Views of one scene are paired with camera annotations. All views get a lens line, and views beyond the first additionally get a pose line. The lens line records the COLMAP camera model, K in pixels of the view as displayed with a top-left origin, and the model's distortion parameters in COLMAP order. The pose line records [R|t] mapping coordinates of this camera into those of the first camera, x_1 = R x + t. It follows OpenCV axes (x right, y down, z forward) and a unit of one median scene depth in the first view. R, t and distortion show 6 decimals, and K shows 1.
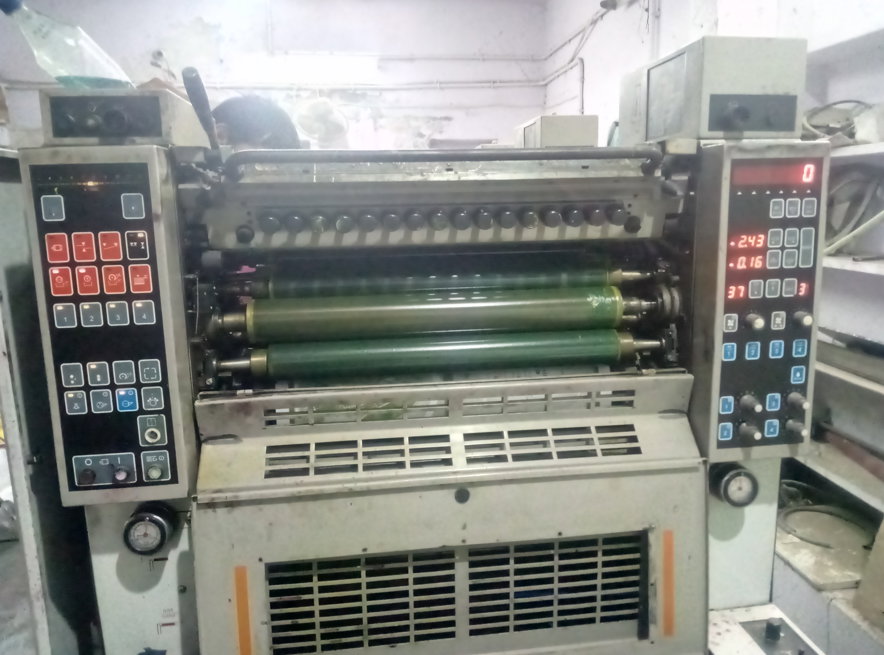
lens RADIAL K [[667.5, 0, 442.6], [0, 667.5, 323.8], [0, 0, 1]] dist [0.084220, -0.125504]
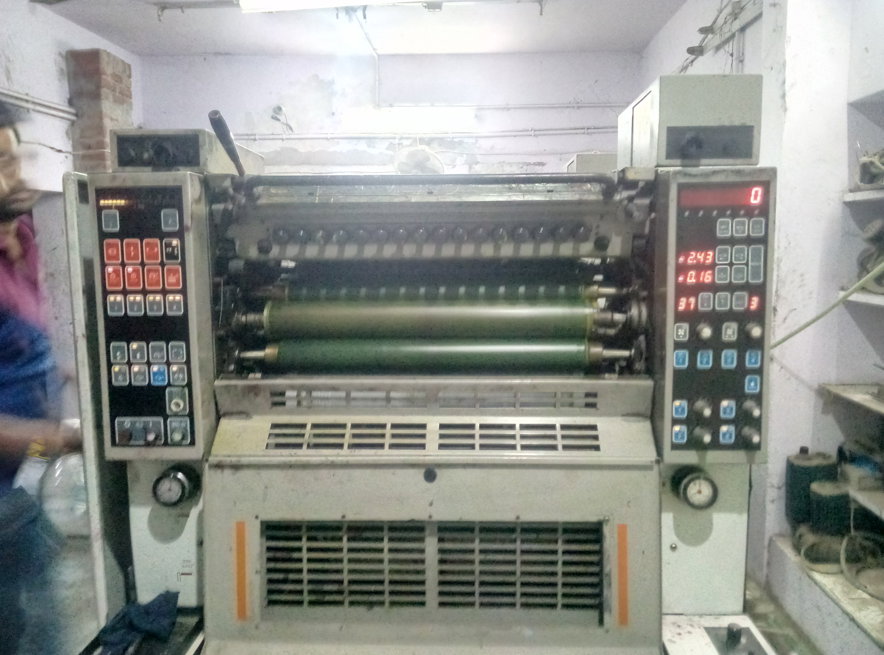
lens RADIAL K [[668.9, 0, 442.0], [0, 668.9, 327.5], [0, 0, 1]] dist [0.055231, -0.002607]
pose [[0.986179, 0.030268, -0.162894, 0.221320], [-0.040207, 0.997503, -0.058066, 0.069193], [0.160729, 0.063813, 0.984934, -0.130427]]
